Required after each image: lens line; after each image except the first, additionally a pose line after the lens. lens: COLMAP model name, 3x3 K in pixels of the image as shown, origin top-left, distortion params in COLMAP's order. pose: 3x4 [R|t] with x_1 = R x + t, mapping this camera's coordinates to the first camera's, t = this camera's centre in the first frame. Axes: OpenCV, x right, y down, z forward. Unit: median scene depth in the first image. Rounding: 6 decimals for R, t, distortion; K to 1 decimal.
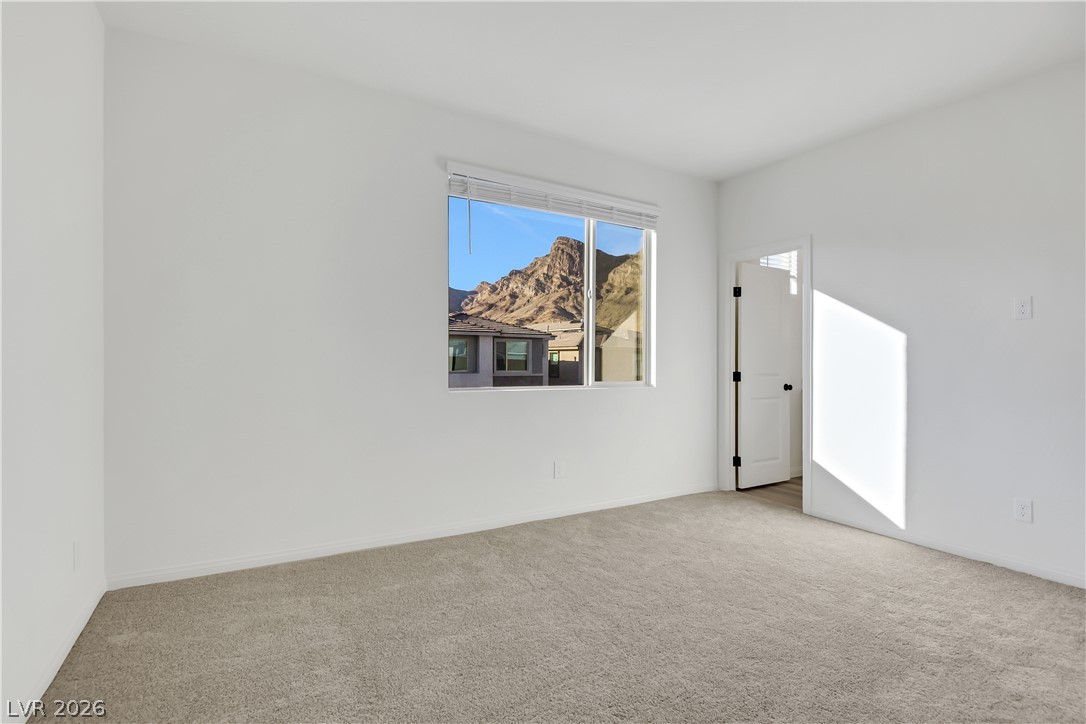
lens RADIAL K [[509.4, 0, 541.8], [0, 509.4, 364.5], [0, 0, 1]] dist [-0.027813, -0.011088]
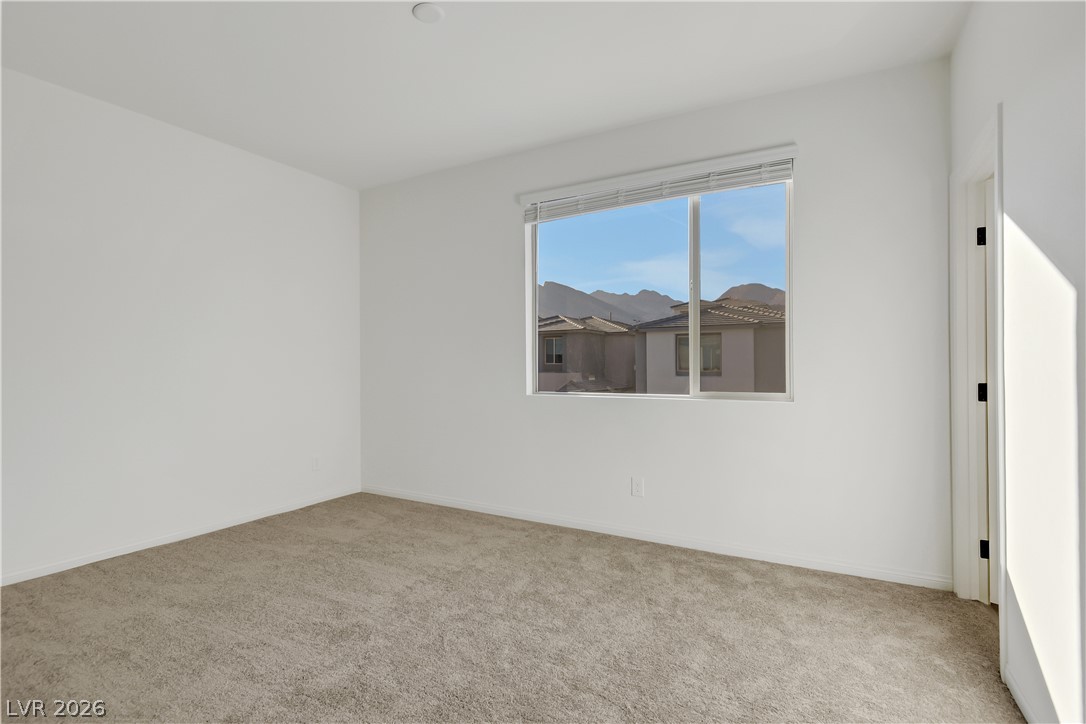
lens RADIAL K [[509.4, 0, 541.2], [0, 509.4, 363.5], [0, 0, 1]] dist [-0.027813, -0.011088]
pose [[0.503267, -0.017571, -0.863952, 0.725873], [-0.001881, 0.999769, -0.021429, 0.007604], [0.864129, 0.012410, 0.503117, 0.393751]]
